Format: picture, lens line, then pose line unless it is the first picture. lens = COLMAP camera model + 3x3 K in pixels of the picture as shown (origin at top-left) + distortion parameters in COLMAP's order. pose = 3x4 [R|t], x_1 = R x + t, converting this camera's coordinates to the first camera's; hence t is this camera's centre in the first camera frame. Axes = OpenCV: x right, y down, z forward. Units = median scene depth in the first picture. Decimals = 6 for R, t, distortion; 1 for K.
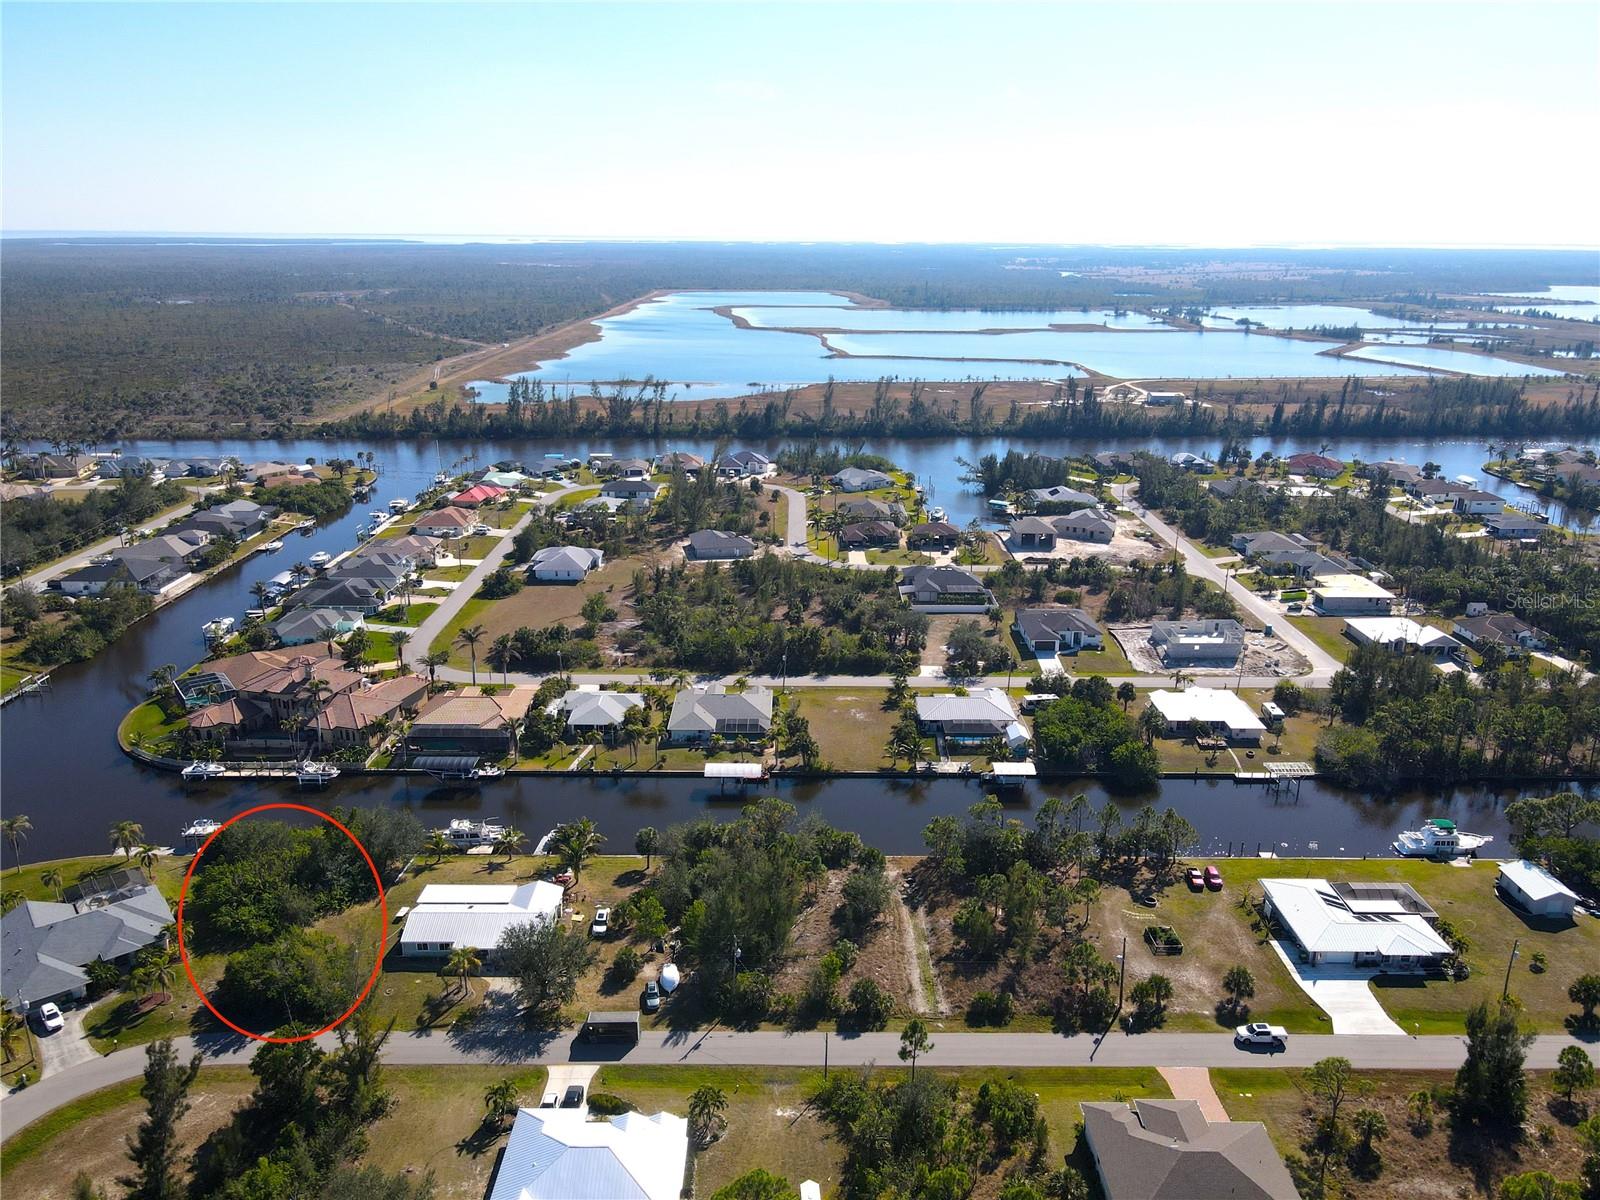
lens RADIAL K [[1176.5, 0, 799.5], [0, 1176.5, 593.1], [0, 0, 1]] dist [-0.006465, 0.039861]
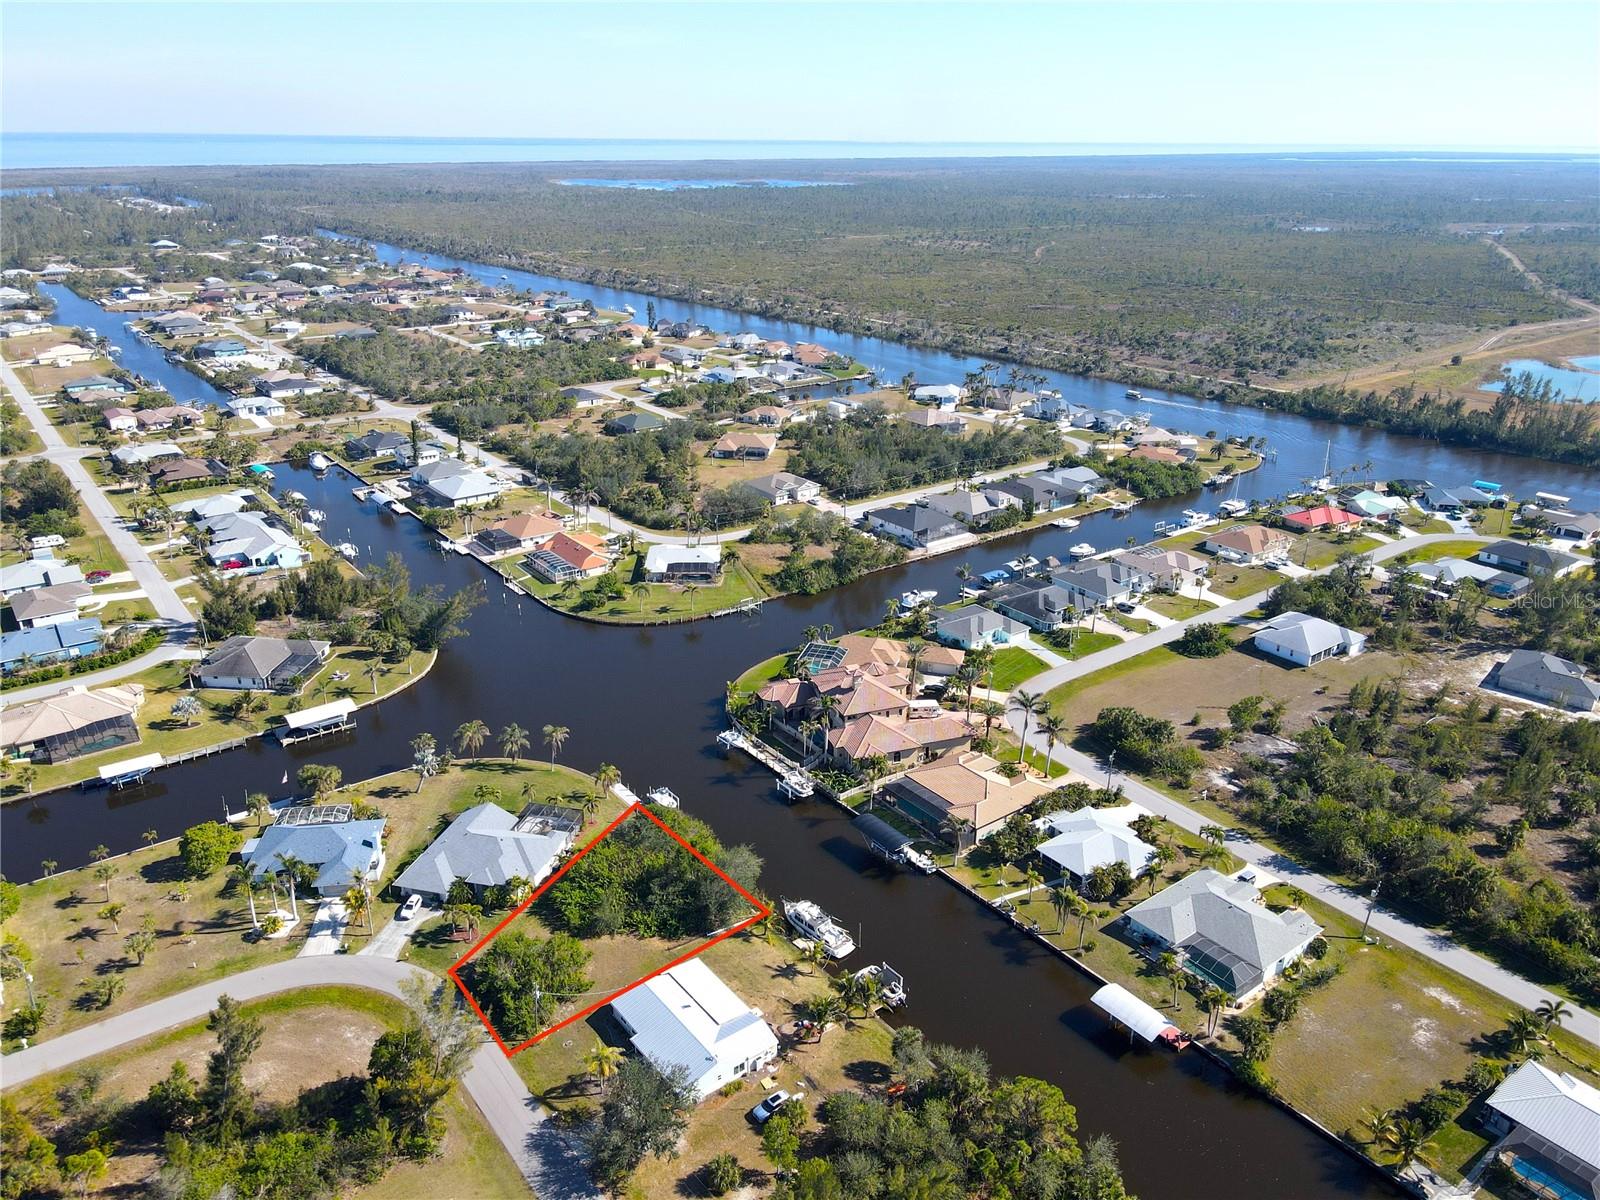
lens RADIAL K [[1176.5, 0, 799.5], [0, 1176.5, 593.1], [0, 0, 1]] dist [-0.006465, 0.039861]
pose [[0.601818, 0.289212, -0.744427, 0.230472], [-0.238835, 0.954644, 0.177800, -0.144216], [0.762085, 0.070792, 0.643596, 0.269737]]
